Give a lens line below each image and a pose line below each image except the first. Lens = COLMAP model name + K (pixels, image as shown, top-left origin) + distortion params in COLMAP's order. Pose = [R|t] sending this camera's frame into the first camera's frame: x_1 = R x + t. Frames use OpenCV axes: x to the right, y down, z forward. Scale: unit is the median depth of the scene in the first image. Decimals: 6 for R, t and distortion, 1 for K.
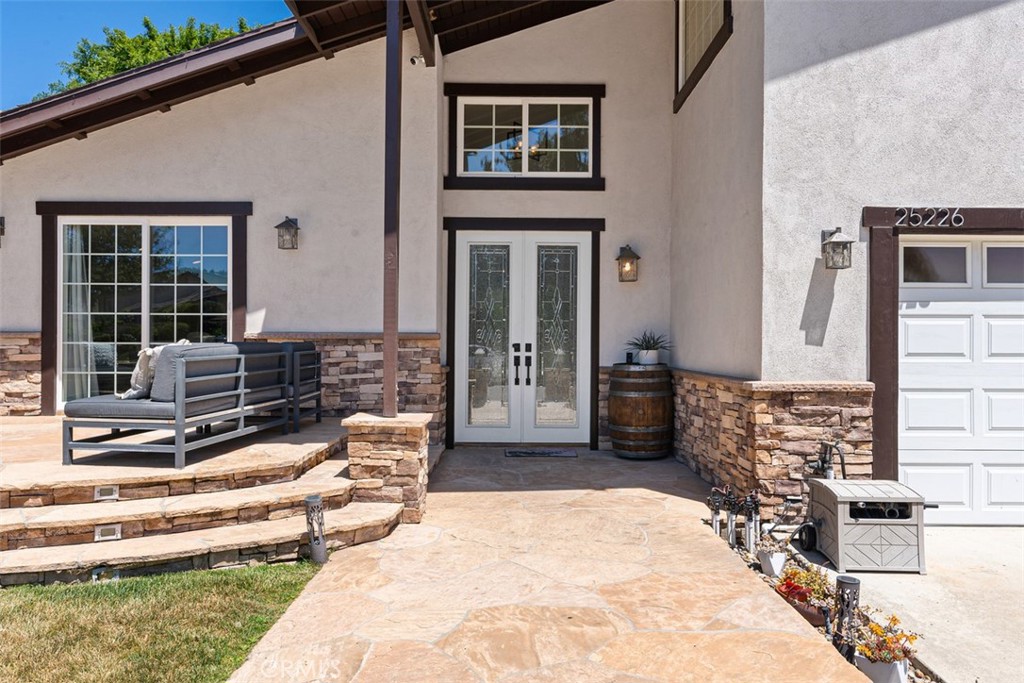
lens RADIAL K [[728.8, 0, 512.0], [0, 728.8, 341.5], [0, 0, 1]] dist [0.002419, 0.000955]
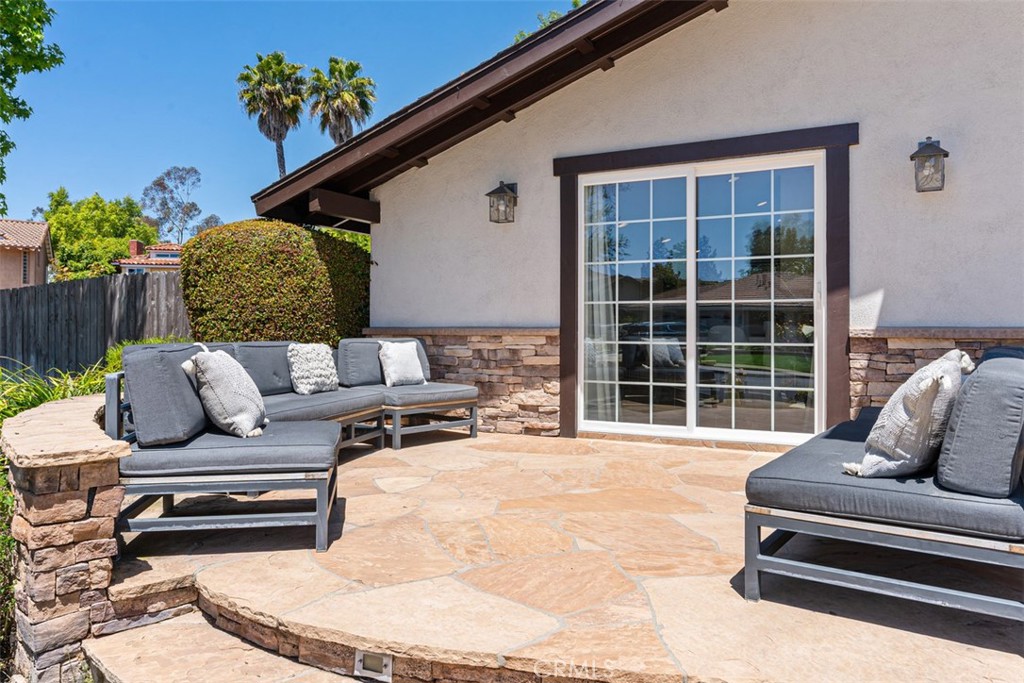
lens RADIAL K [[740.6, 0, 512.3], [0, 740.6, 325.6], [0, 0, 1]] dist [-0.001065, -0.000545]
pose [[0.878172, -0.001996, -0.478340, -0.317471], [-0.001182, 0.999979, -0.006342, -0.010241], [0.478343, 0.006135, 0.878152, 0.292866]]
